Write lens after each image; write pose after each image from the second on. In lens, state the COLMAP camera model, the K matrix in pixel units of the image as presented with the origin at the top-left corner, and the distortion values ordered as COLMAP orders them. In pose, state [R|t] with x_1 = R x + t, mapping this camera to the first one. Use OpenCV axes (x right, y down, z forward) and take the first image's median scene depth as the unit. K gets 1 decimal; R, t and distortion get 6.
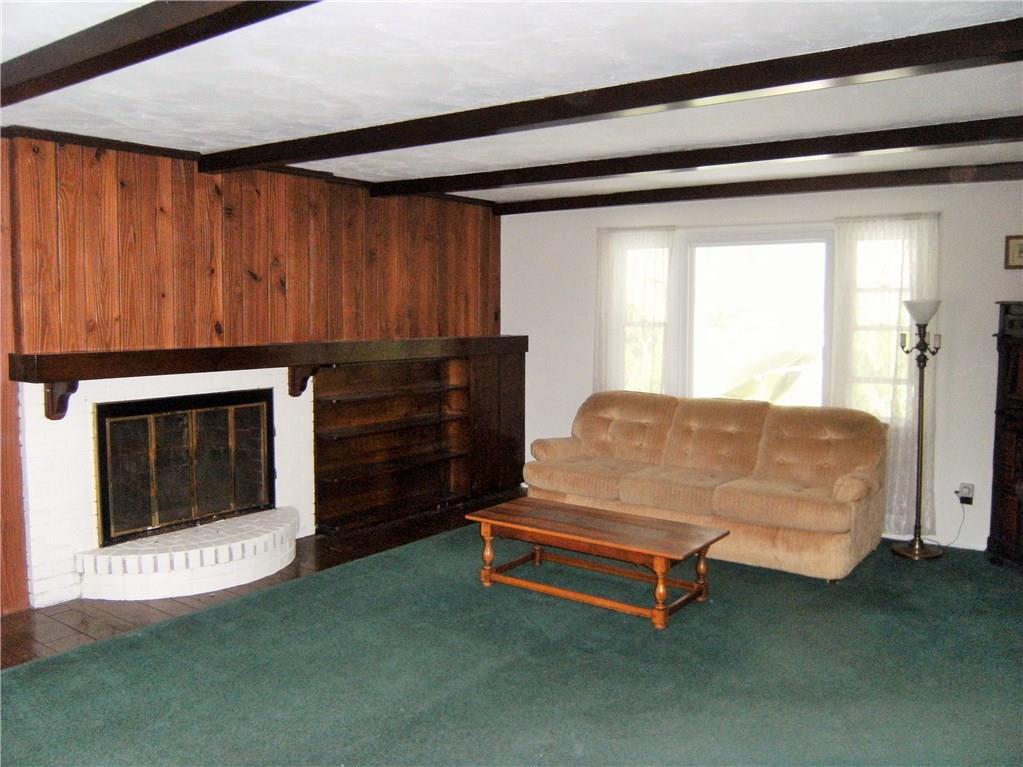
lens RADIAL K [[874.3, 0, 508.1], [0, 874.3, 379.2], [0, 0, 1]] dist [-0.064050, 0.003521]
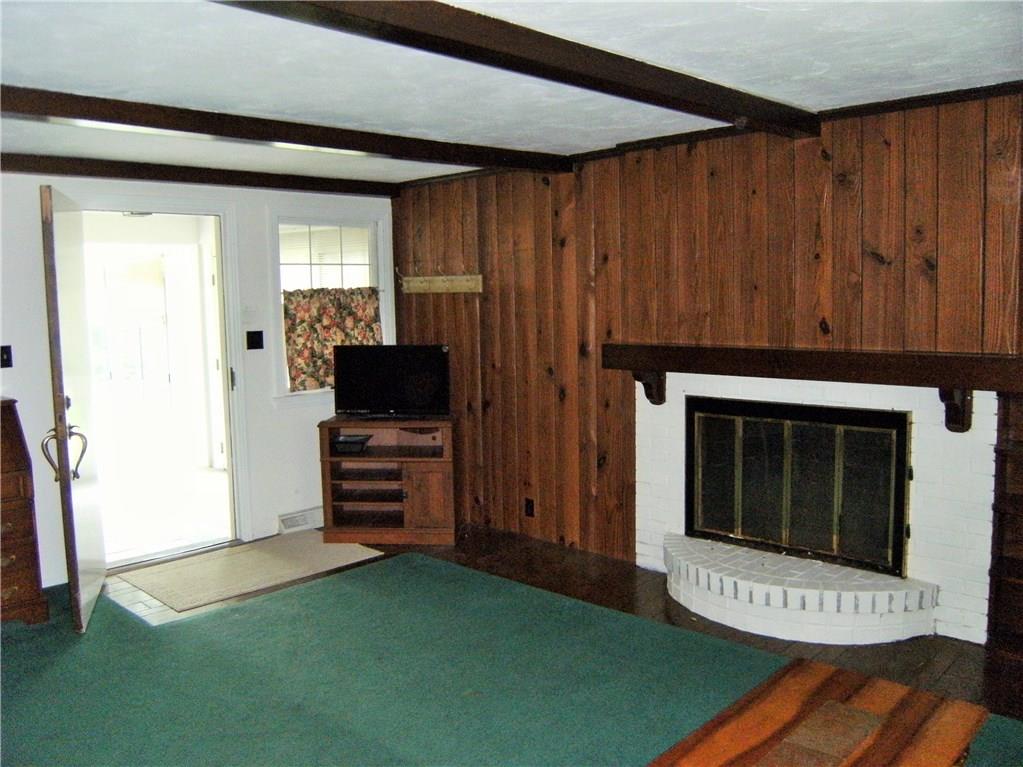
lens RADIAL K [[874.3, 0, 508.1], [0, 874.3, 379.2], [0, 0, 1]] dist [-0.064050, 0.003521]
pose [[-0.121949, 0.100949, -0.987389, 0.511736], [-0.057494, 0.992425, 0.108565, -0.082280], [0.990870, 0.070009, -0.115222, 0.819267]]
